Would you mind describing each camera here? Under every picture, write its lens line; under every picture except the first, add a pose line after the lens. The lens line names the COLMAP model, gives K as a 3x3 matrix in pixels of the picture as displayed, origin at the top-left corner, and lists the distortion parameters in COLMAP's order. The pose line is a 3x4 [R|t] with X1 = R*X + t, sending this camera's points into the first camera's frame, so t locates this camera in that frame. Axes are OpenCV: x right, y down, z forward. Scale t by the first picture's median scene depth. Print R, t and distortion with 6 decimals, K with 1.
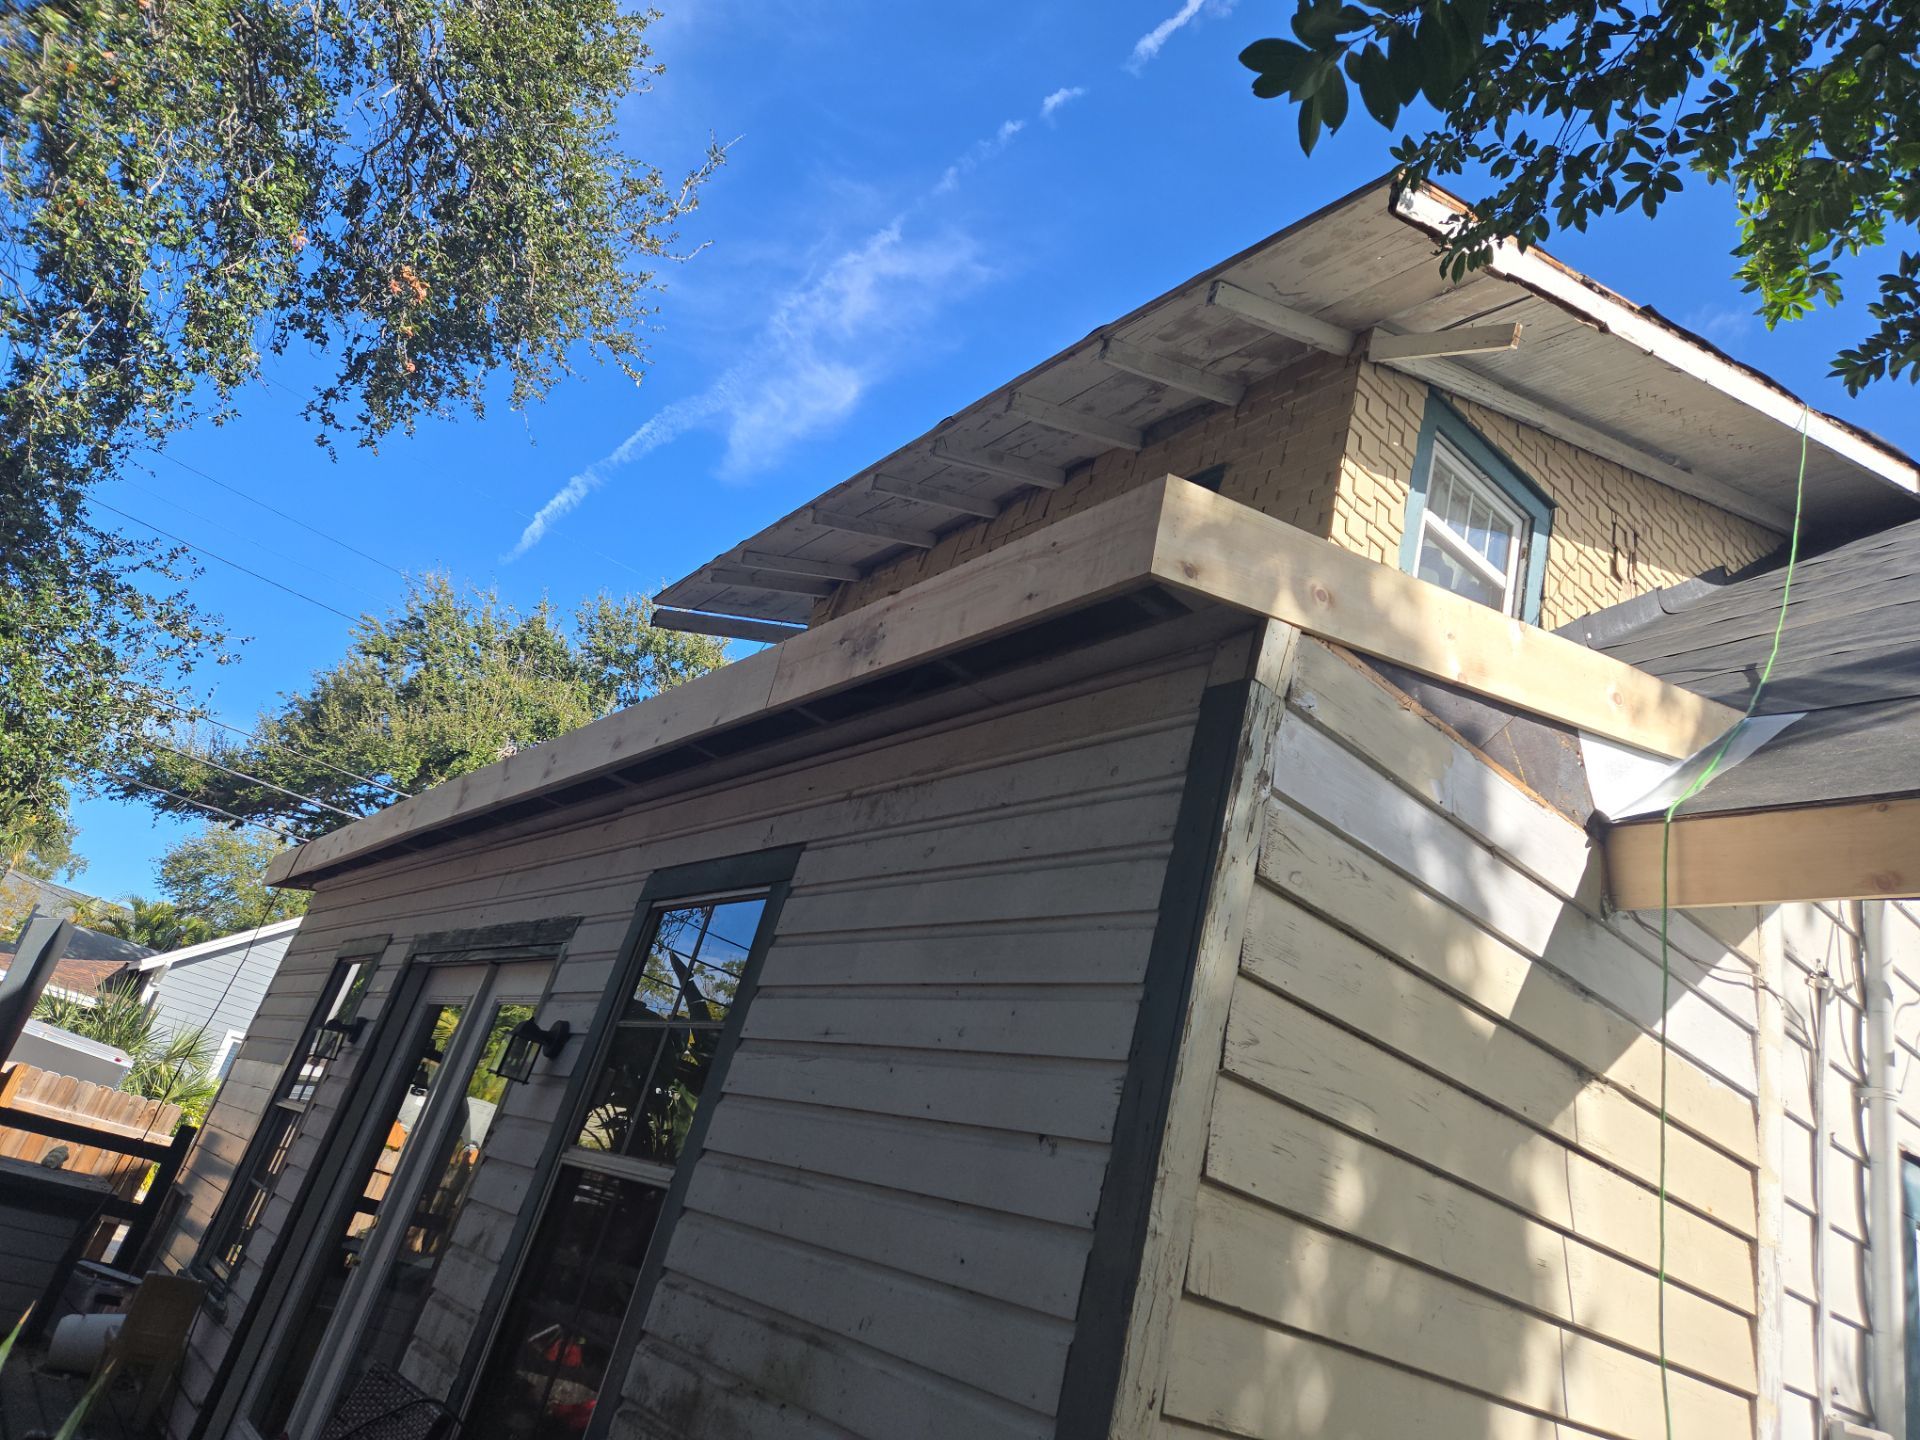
lens RADIAL K [[1452.9, 0, 935.9], [0, 1452.9, 726.8], [0, 0, 1]] dist [0.100875, -0.112323]
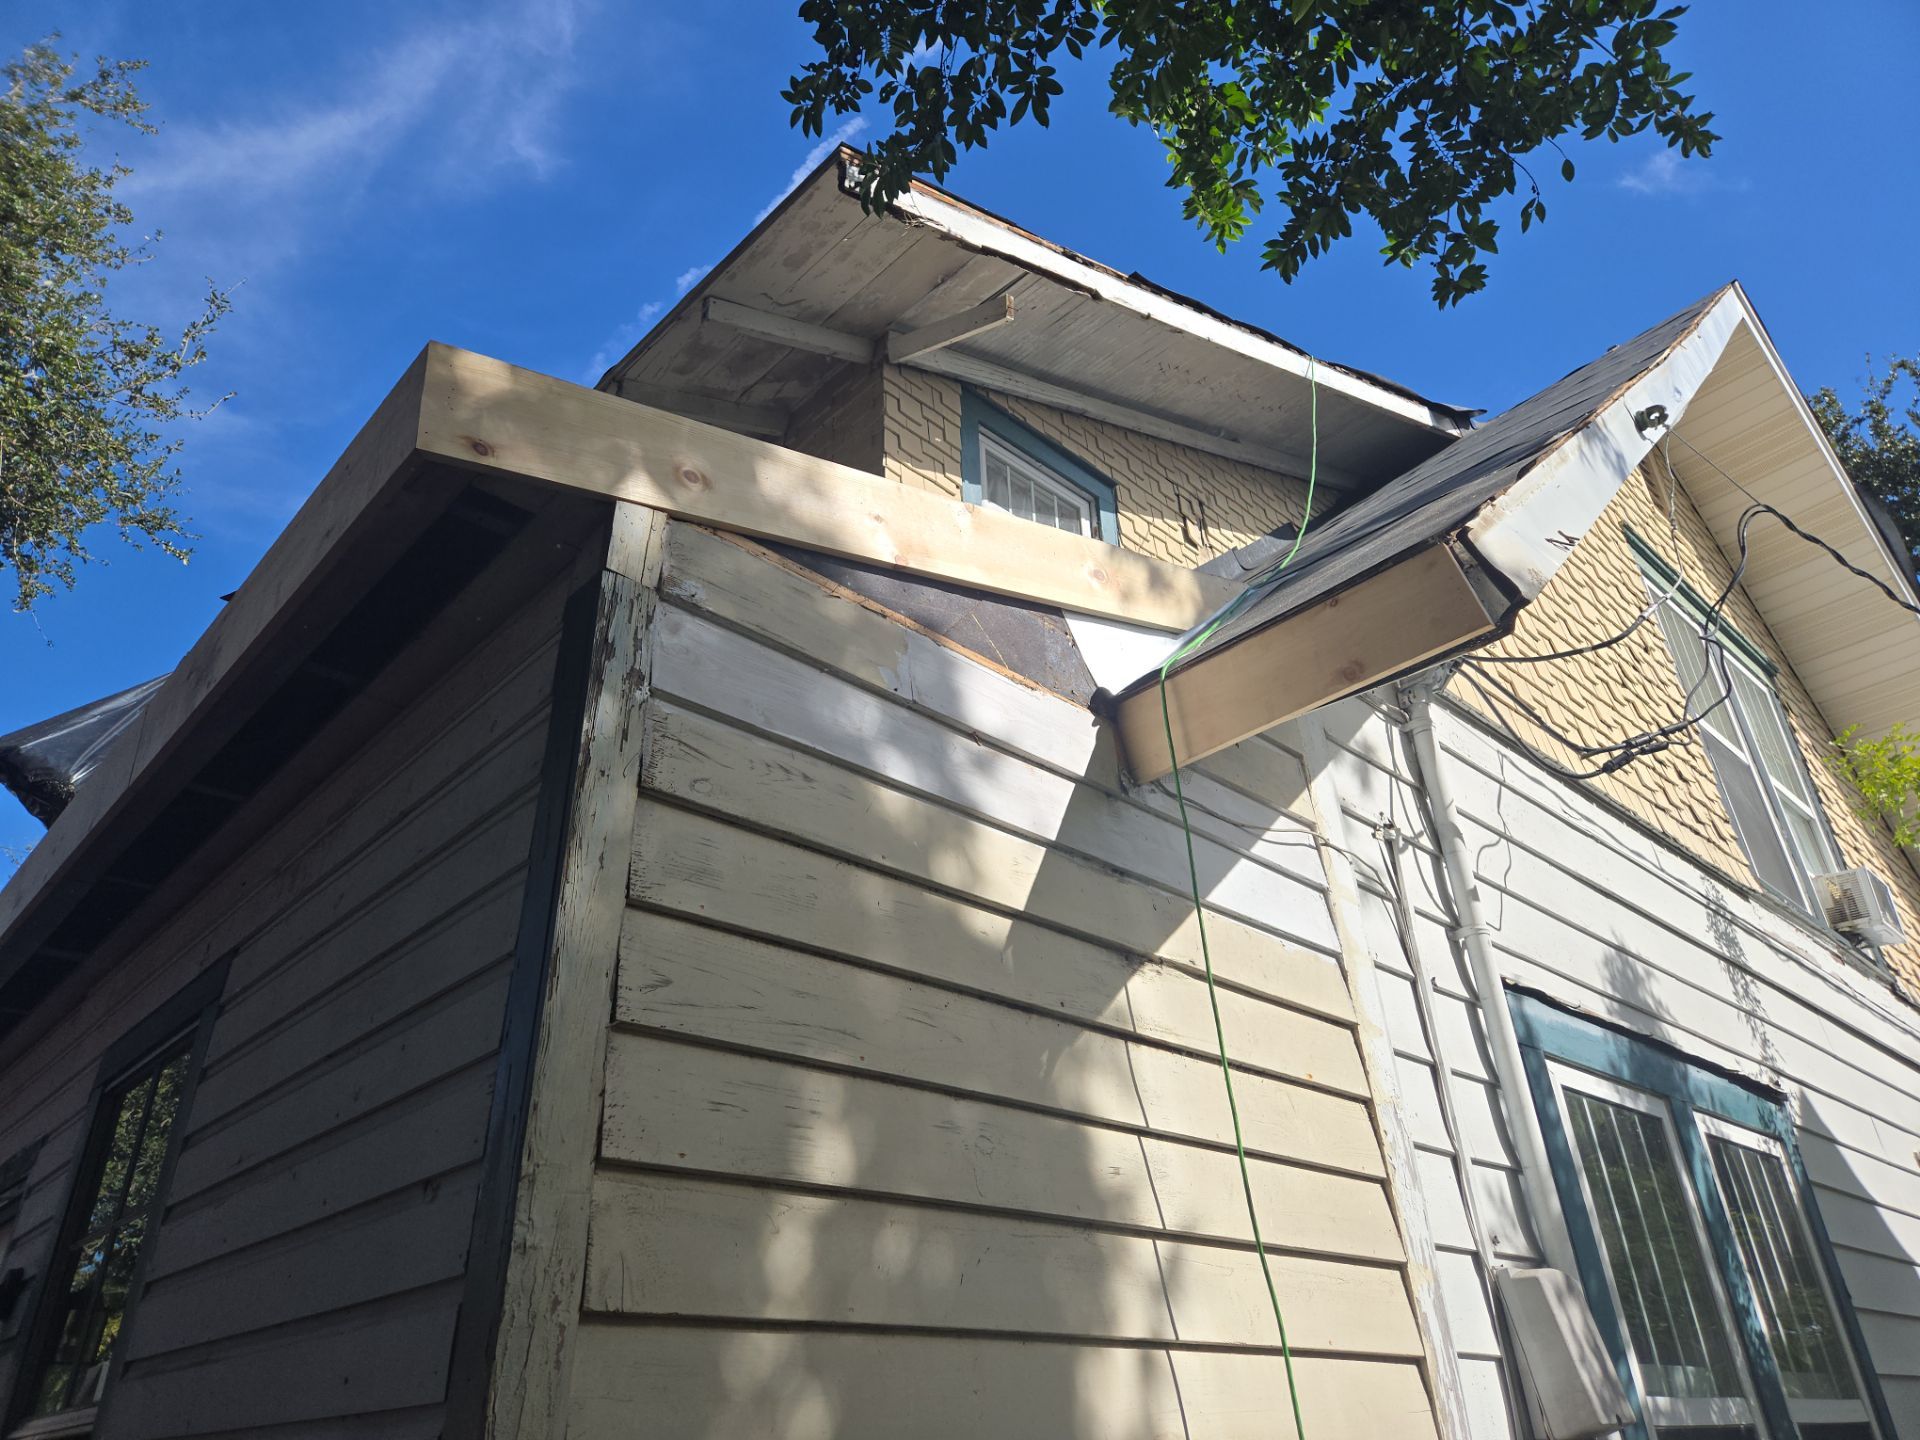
lens RADIAL K [[1442.0, 0, 996.9], [0, 1442.0, 695.4], [0, 0, 1]] dist [0.105152, -0.112672]
pose [[0.952005, -0.207195, 0.225293, 0.102814], [0.230367, 0.969670, -0.081671, 0.071074], [-0.201538, 0.129651, 0.970862, 0.067856]]
